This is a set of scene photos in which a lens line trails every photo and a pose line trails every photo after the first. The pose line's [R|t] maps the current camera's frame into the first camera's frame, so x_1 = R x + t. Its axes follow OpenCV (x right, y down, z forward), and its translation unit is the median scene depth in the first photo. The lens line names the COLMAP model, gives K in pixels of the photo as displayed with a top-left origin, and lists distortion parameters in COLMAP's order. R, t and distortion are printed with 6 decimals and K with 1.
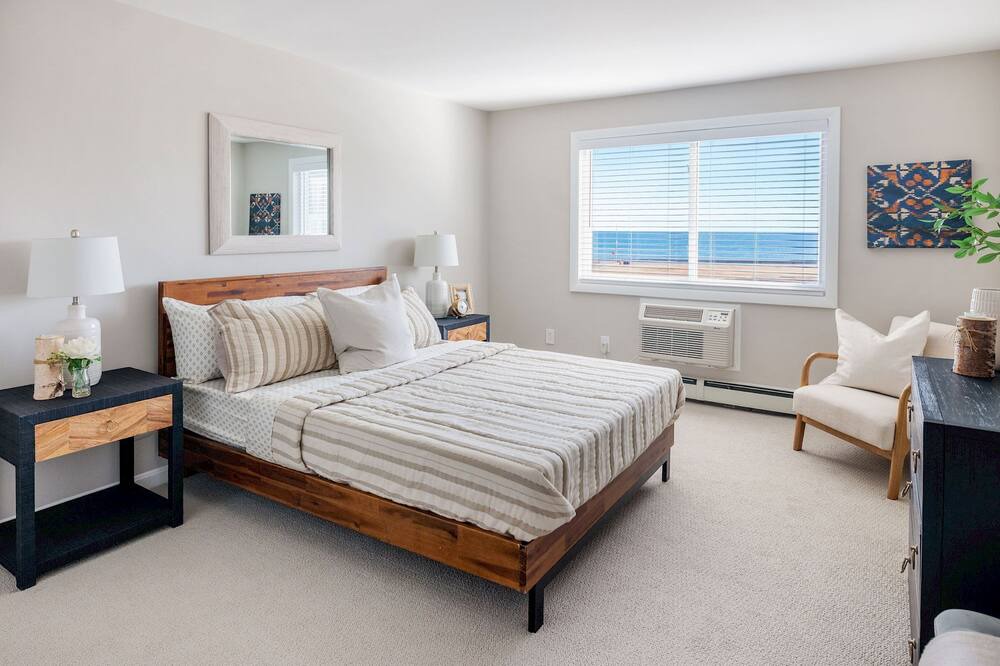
lens RADIAL K [[599.3, 0, 499.5], [0, 599.3, 239.0], [0, 0, 1]] dist [0.005120, -0.000310]
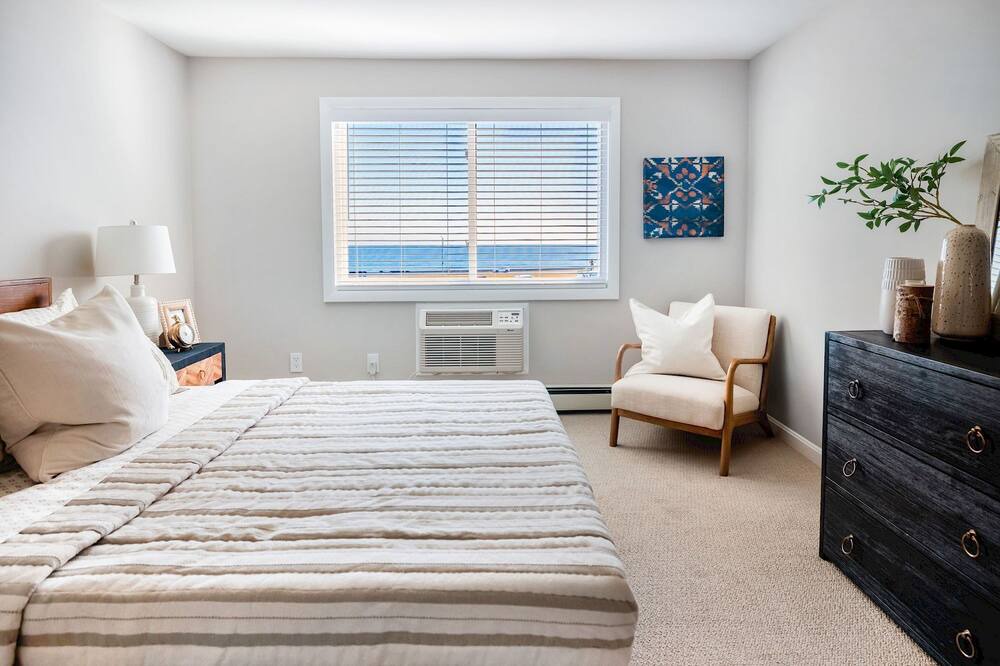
lens RADIAL K [[601.7, 0, 509.2], [0, 601.7, 278.9], [0, 0, 1]] dist [0.001659, -0.001853]
pose [[0.823272, -0.042784, 0.566032, -0.172939], [0.018269, 0.998636, 0.048910, 0.030533], [-0.567353, -0.029925, 0.822931, 0.290080]]
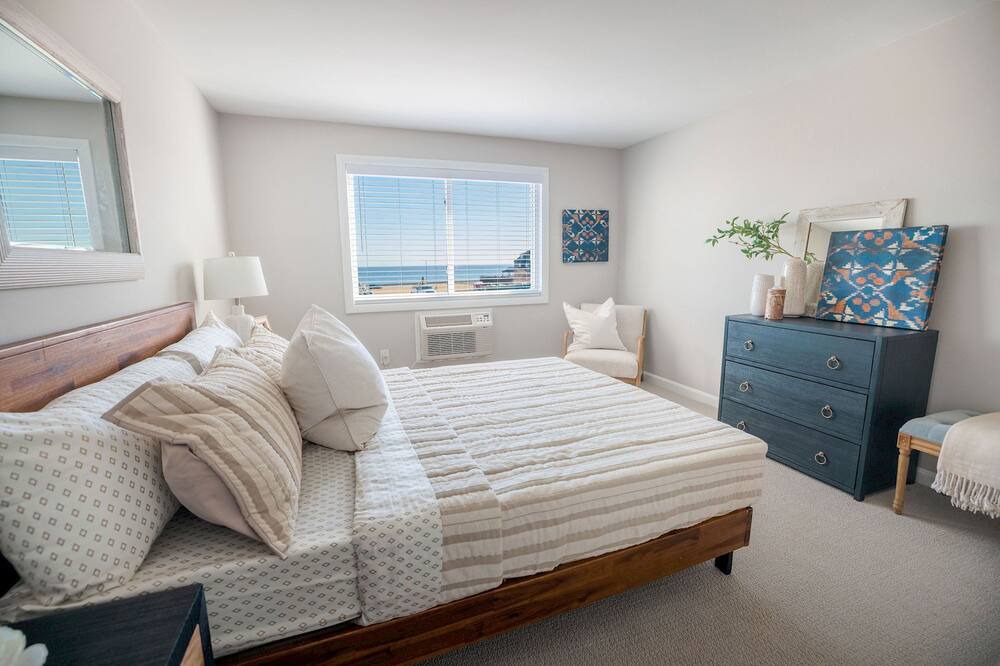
lens RADIAL K [[431.5, 0, 500.0], [0, 431.5, 333.0], [0, 0, 1]] dist [-0.046549, 0.012187]
pose [[0.592733, -0.140897, 0.792979, -0.427792], [0.028816, 0.987659, 0.153949, 0.018722], [-0.804883, -0.068400, 0.589478, 0.471576]]
